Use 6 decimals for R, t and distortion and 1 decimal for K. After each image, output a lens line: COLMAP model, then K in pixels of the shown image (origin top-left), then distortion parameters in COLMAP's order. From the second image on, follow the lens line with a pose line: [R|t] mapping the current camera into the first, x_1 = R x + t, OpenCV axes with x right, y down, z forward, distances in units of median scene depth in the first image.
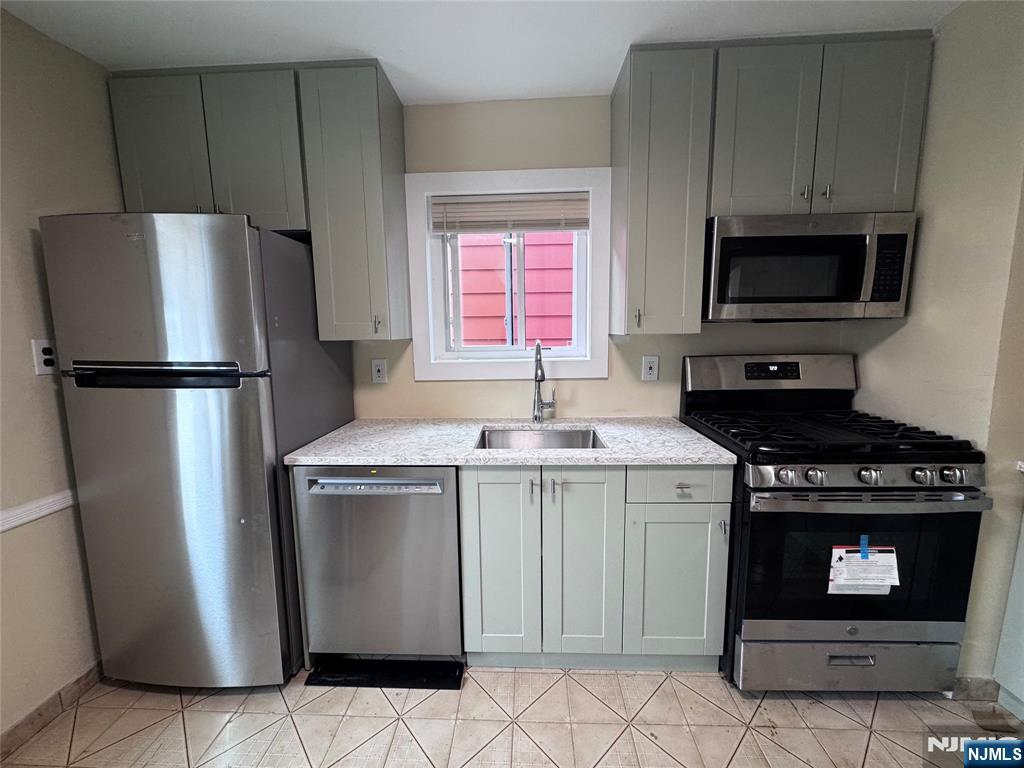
lens RADIAL K [[408.8, 0, 509.4], [0, 408.8, 381.7], [0, 0, 1]] dist [-0.000461, -0.000224]
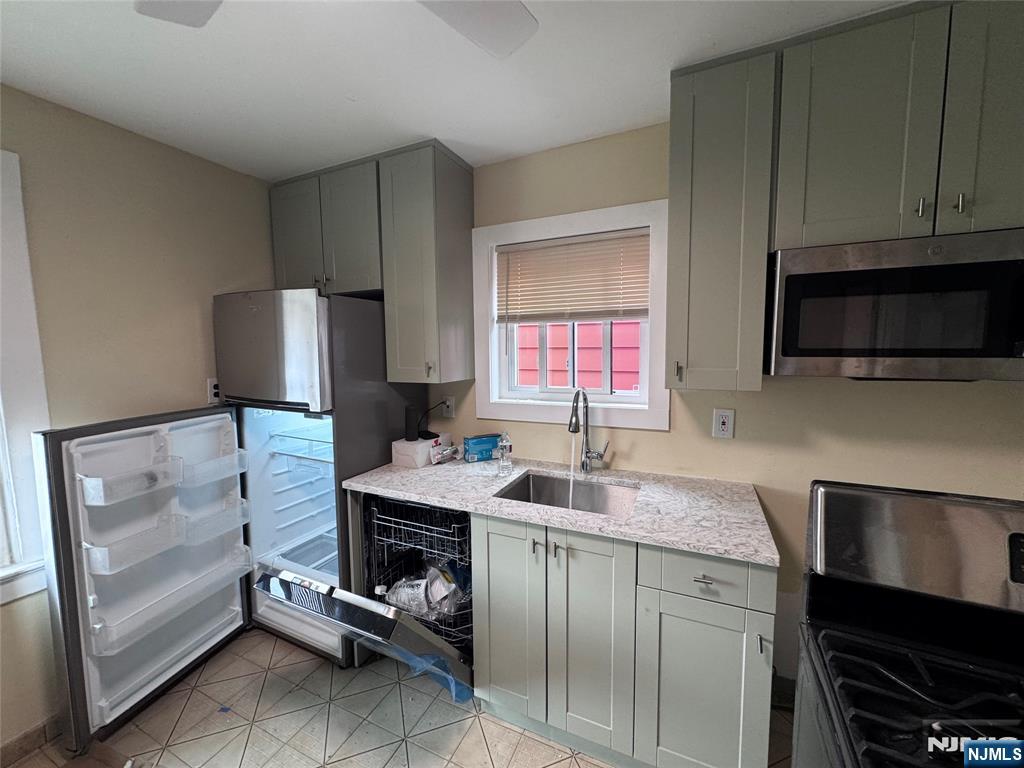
lens RADIAL K [[408.8, 0, 510.0], [0, 408.8, 381.7], [0, 0, 1]] dist [-0.000461, -0.000224]
pose [[0.924140, 0.036318, -0.380324, 0.331603], [-0.050223, 0.998381, -0.026698, -0.096625], [0.378738, 0.043774, 0.924468, 0.060058]]
